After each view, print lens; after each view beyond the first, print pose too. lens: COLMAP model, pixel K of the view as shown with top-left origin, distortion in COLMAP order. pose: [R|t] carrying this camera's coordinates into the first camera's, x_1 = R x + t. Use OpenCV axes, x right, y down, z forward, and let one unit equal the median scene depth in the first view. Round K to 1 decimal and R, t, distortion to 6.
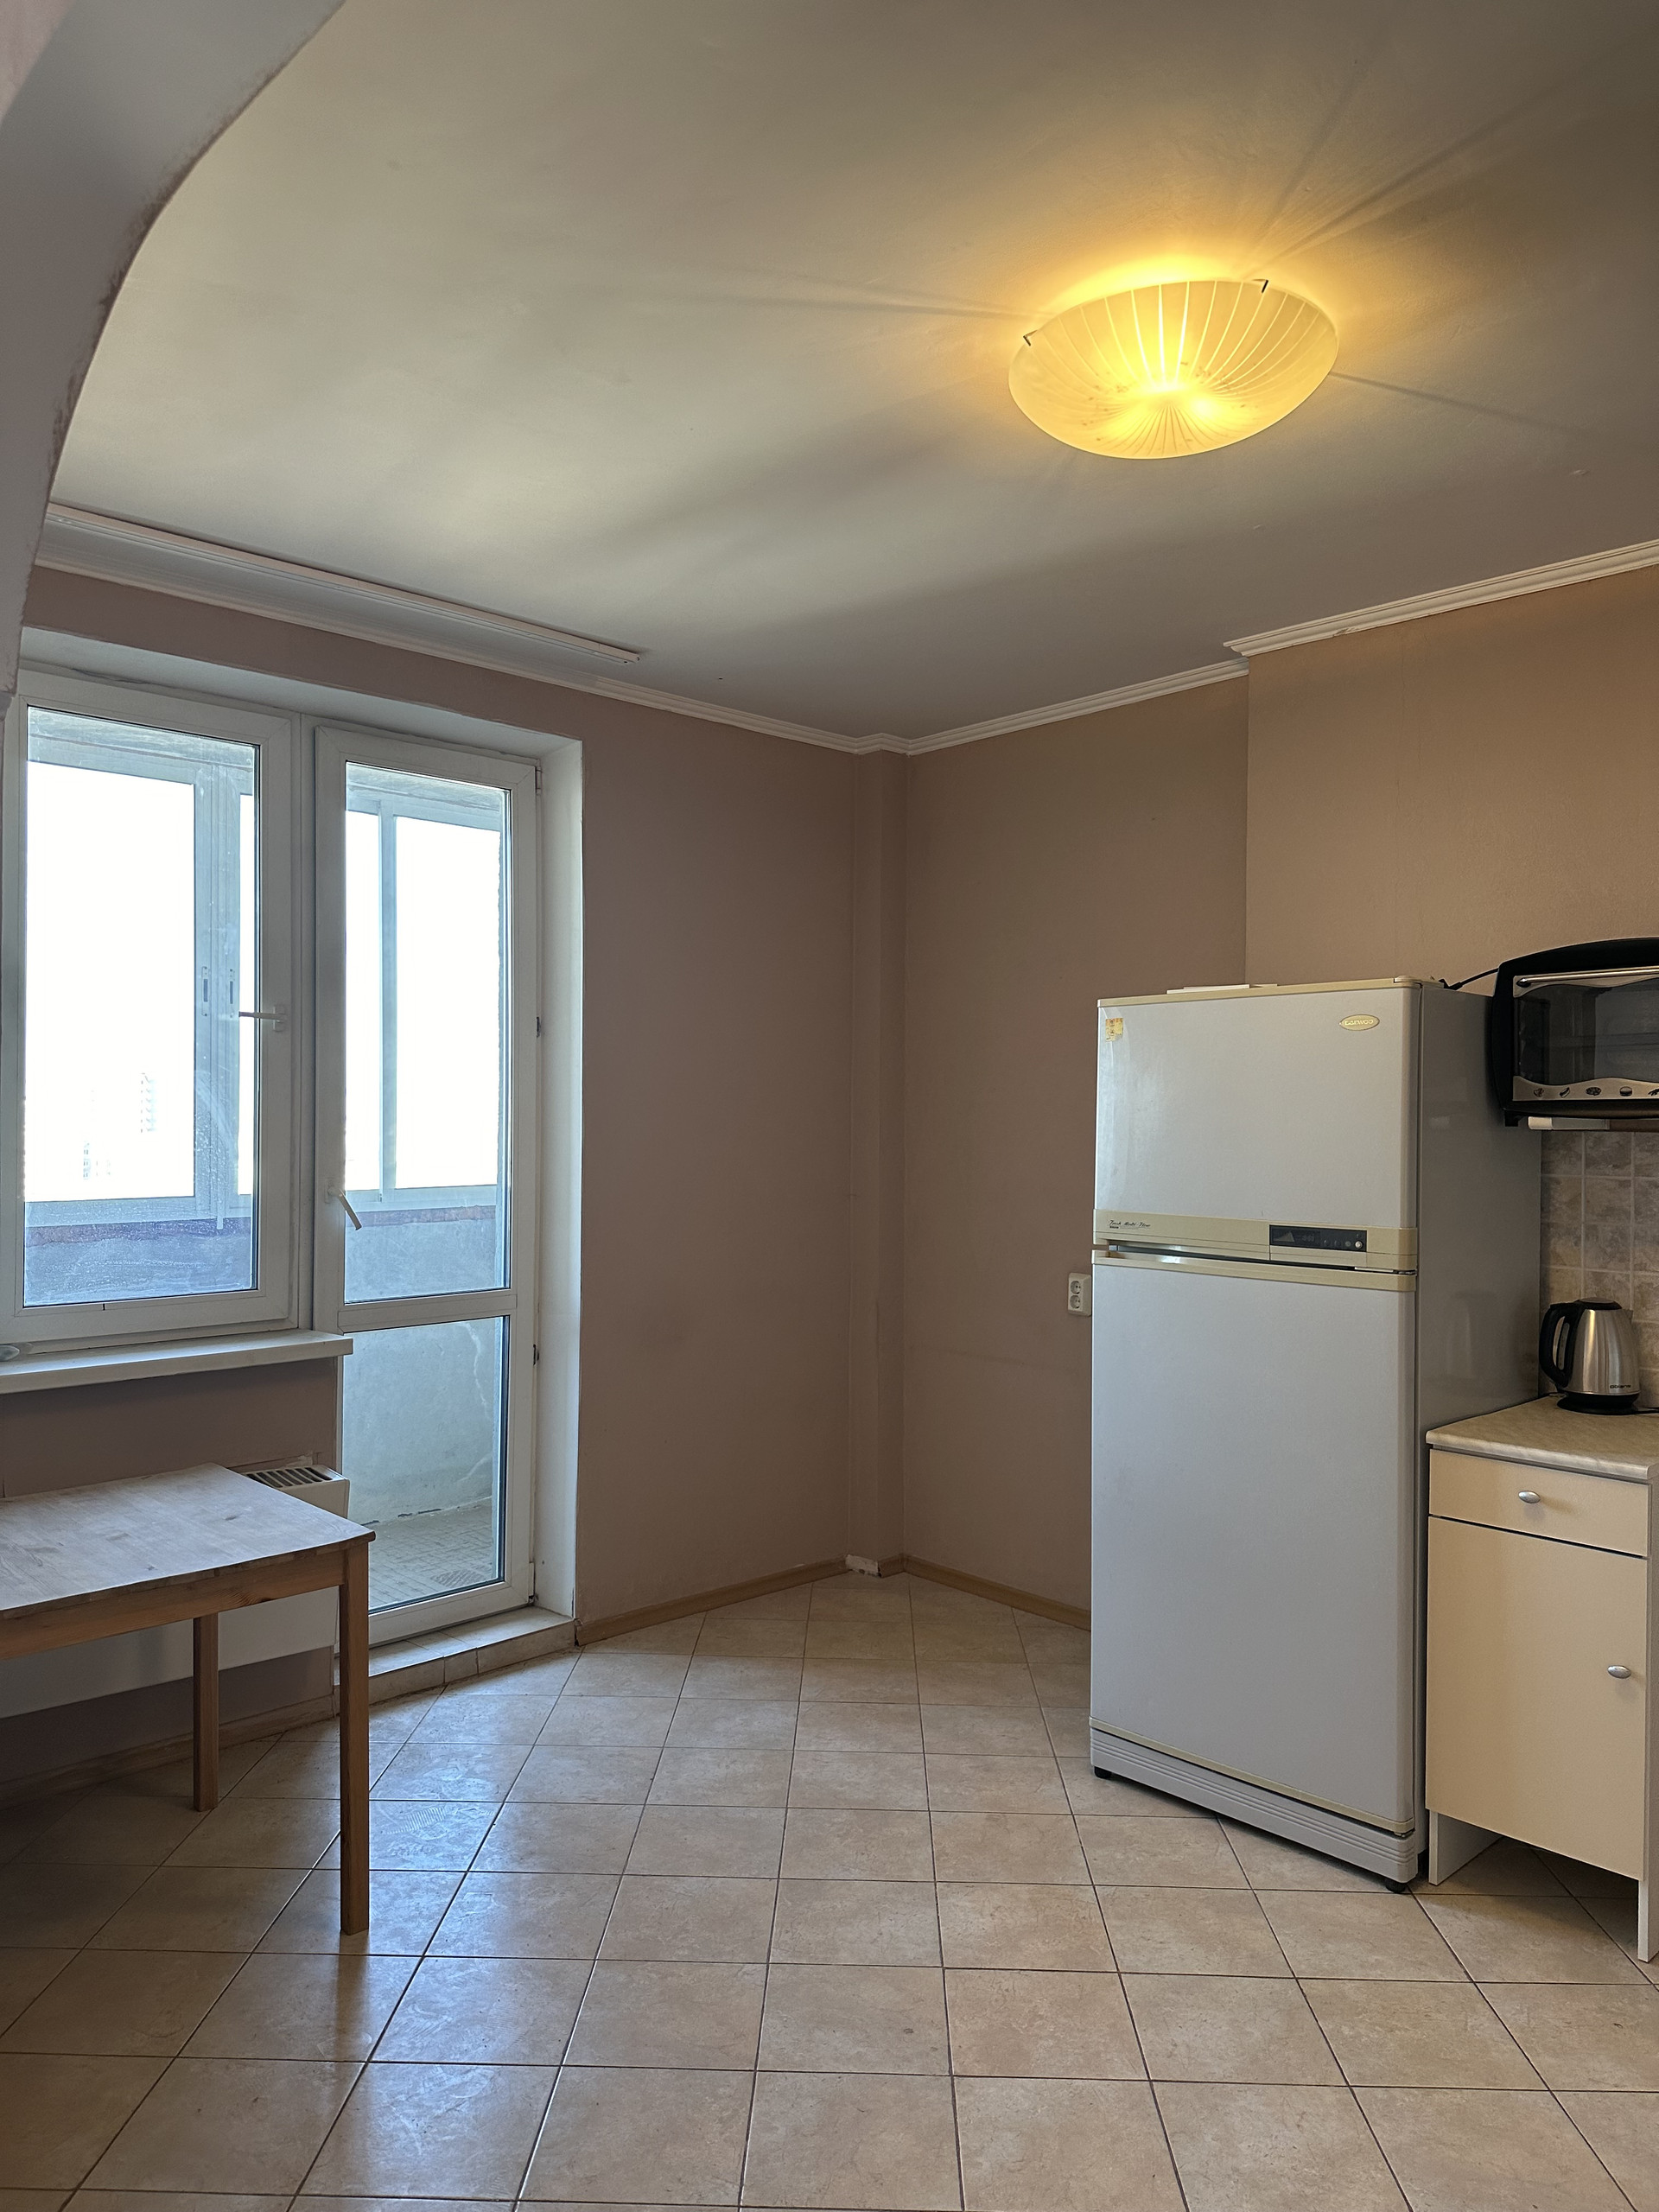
lens RADIAL K [[1533.0, 0, 816.2], [0, 1533.0, 1108.0], [0, 0, 1]] dist [0.041261, -0.056001]
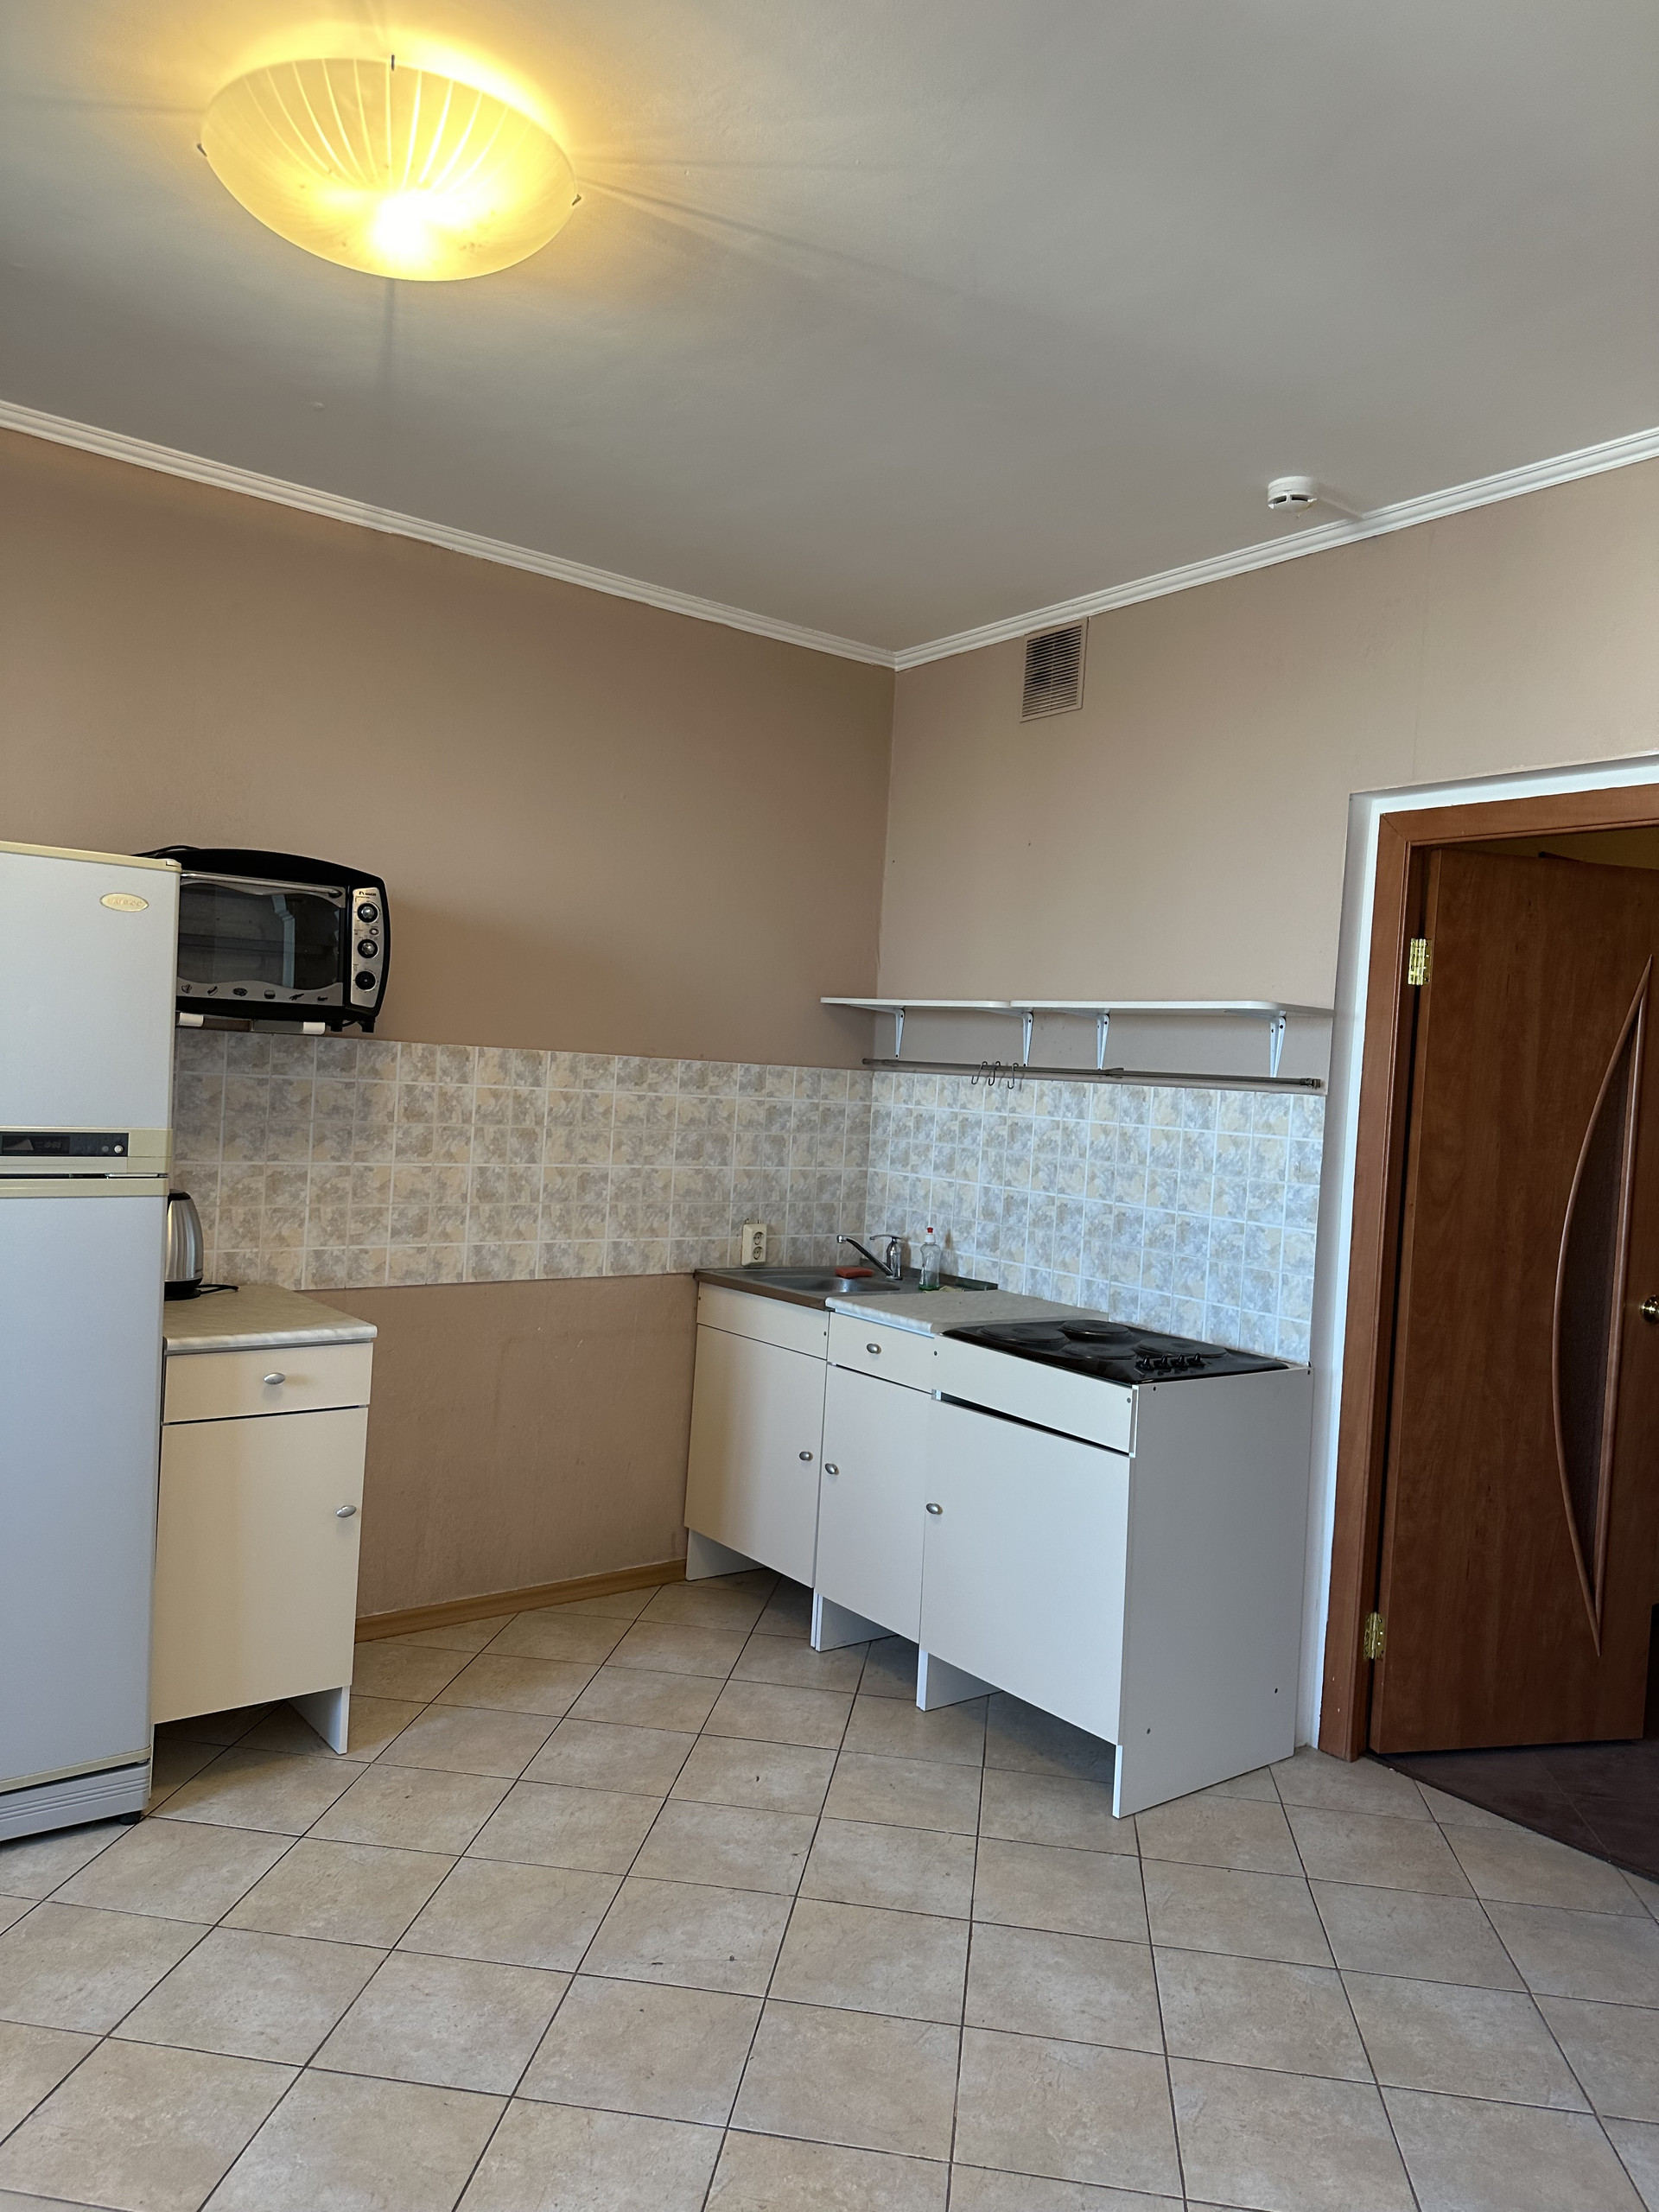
lens RADIAL K [[1533.0, 0, 826.0], [0, 1533.0, 1109.5], [0, 0, 1]] dist [0.041261, -0.056001]
pose [[0.106703, -0.026741, 0.993931, -0.462440], [-0.058307, 0.997750, 0.033104, 0.010190], [-0.992580, -0.061486, 0.104904, 0.451577]]
